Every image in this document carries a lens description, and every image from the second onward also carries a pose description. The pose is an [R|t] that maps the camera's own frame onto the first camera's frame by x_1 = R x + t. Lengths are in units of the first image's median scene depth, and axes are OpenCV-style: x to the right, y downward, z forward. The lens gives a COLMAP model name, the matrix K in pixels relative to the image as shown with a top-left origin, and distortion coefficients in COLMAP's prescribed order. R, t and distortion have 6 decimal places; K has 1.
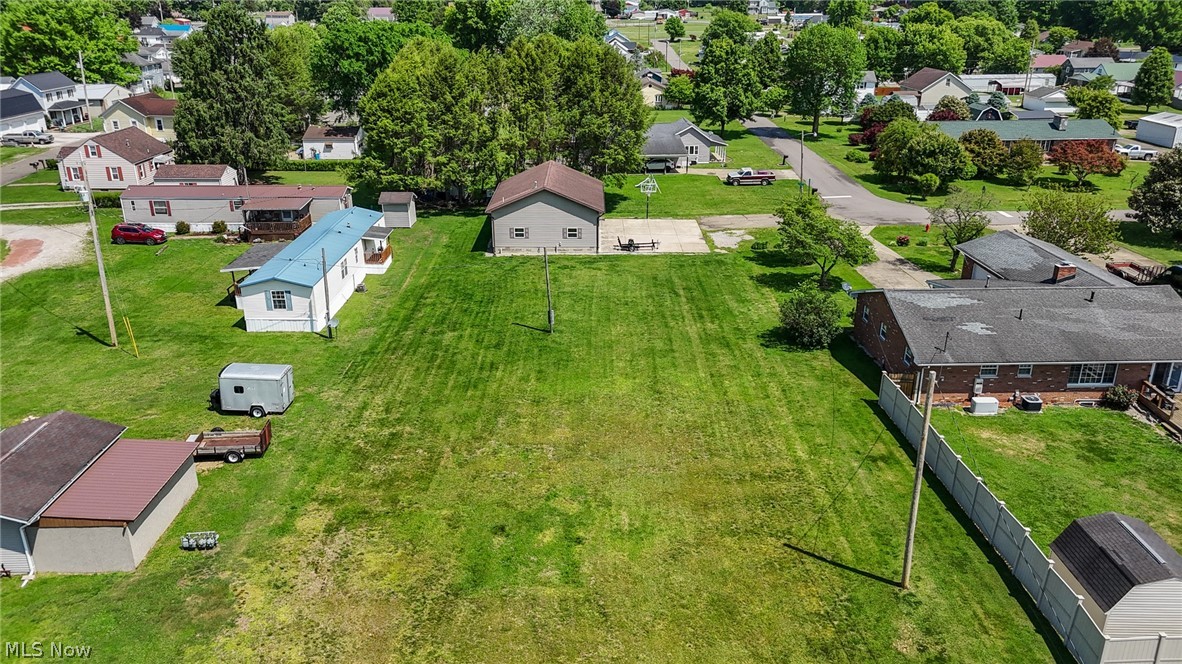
lens RADIAL K [[901.0, 0, 592.3], [0, 901.0, 306.4], [0, 0, 1]] dist [0.045497, 0.000379]
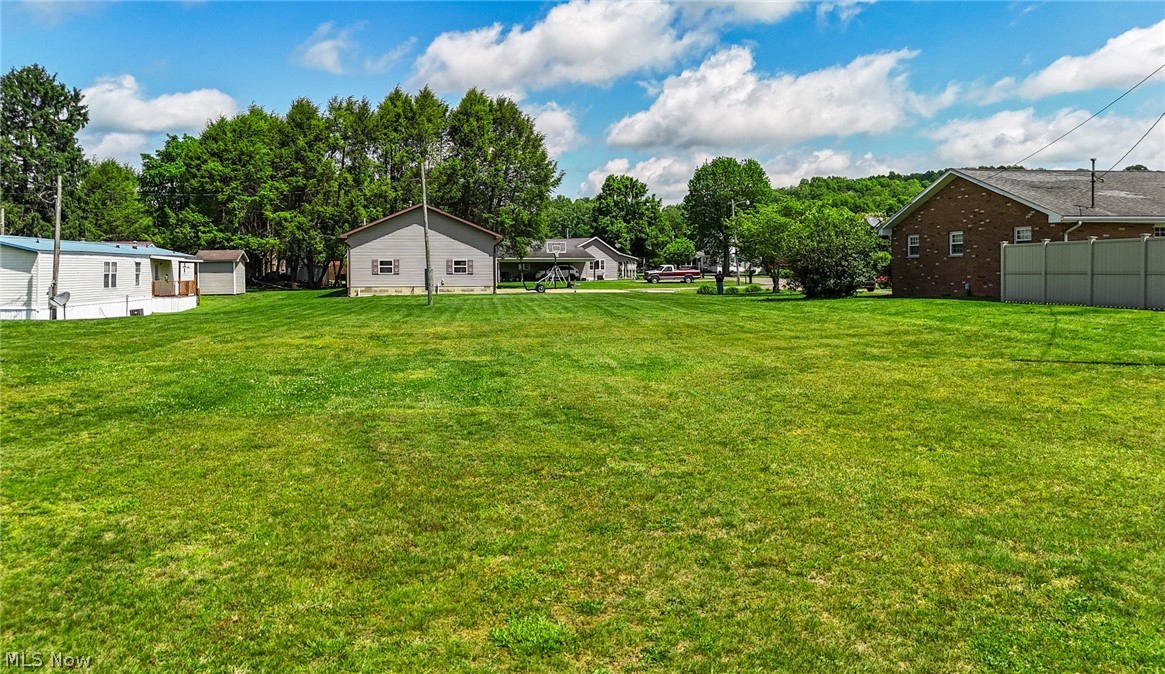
lens RADIAL K [[881.4, 0, 604.6], [0, 881.4, 265.3], [0, 0, 1]] dist [0.000493, -0.003373]
pose [[0.988495, 0.001129, 0.151247, -0.014381], [0.050866, 0.939245, -0.339458, 0.164923], [-0.142442, 0.343246, 0.928382, 0.319227]]
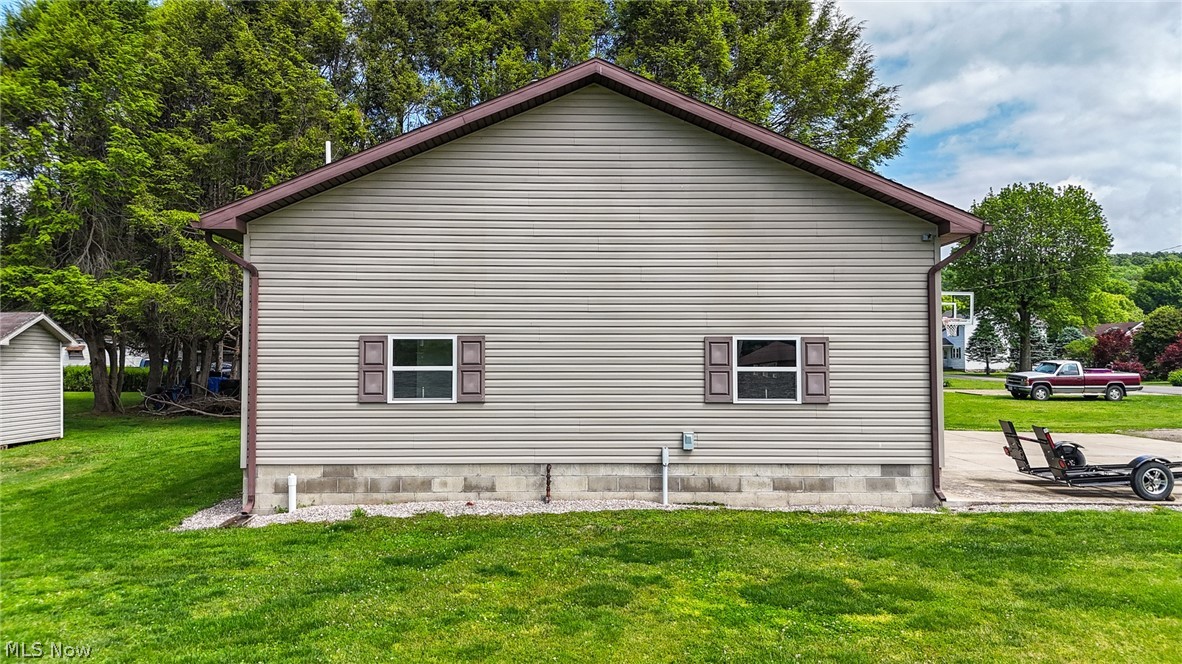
lens RADIAL K [[901.0, 0, 592.3], [0, 901.0, 306.4], [0, 0, 1]] dist [0.045497, 0.000379]
pose [[0.999843, 0.007982, 0.015818, -0.054264], [-0.001092, 0.918833, -0.394646, -0.030720], [-0.017685, 0.394567, 0.918697, 0.851225]]
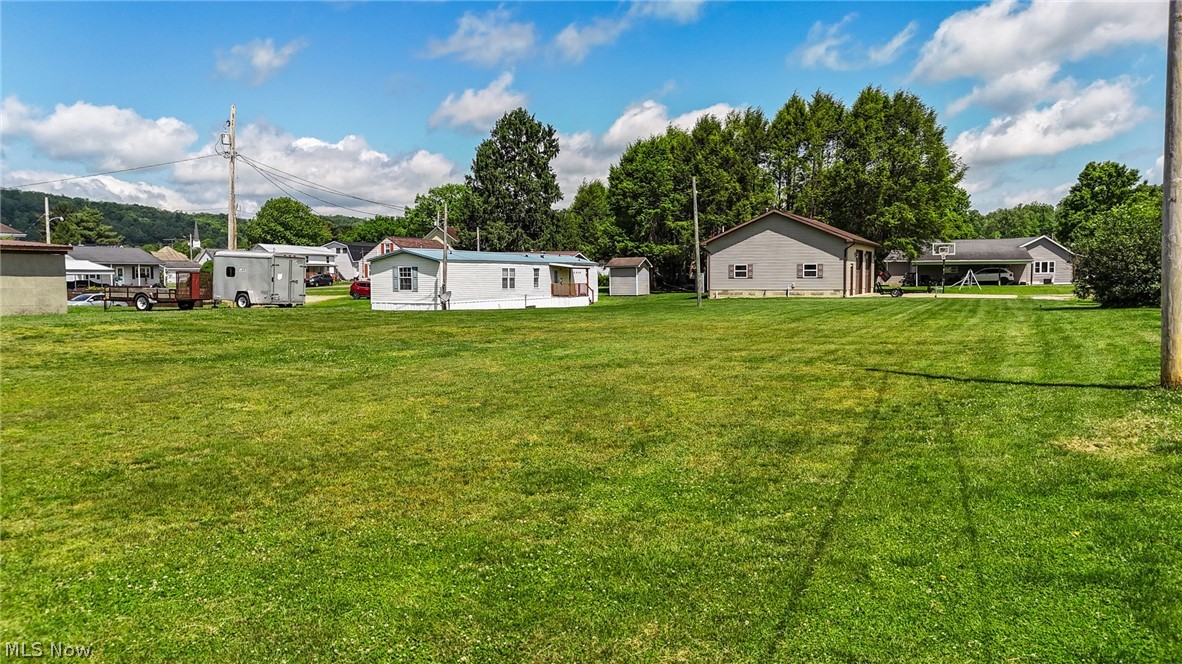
lens RADIAL K [[885.7, 0, 591.0], [0, 885.7, 332.0], [0, 0, 1]] dist [0.127023, -0.236223]
pose [[0.904359, 0.027562, -0.425882, 0.129970], [-0.143918, 0.959155, -0.243534, 0.173737], [0.401774, 0.281534, 0.871388, 0.292906]]
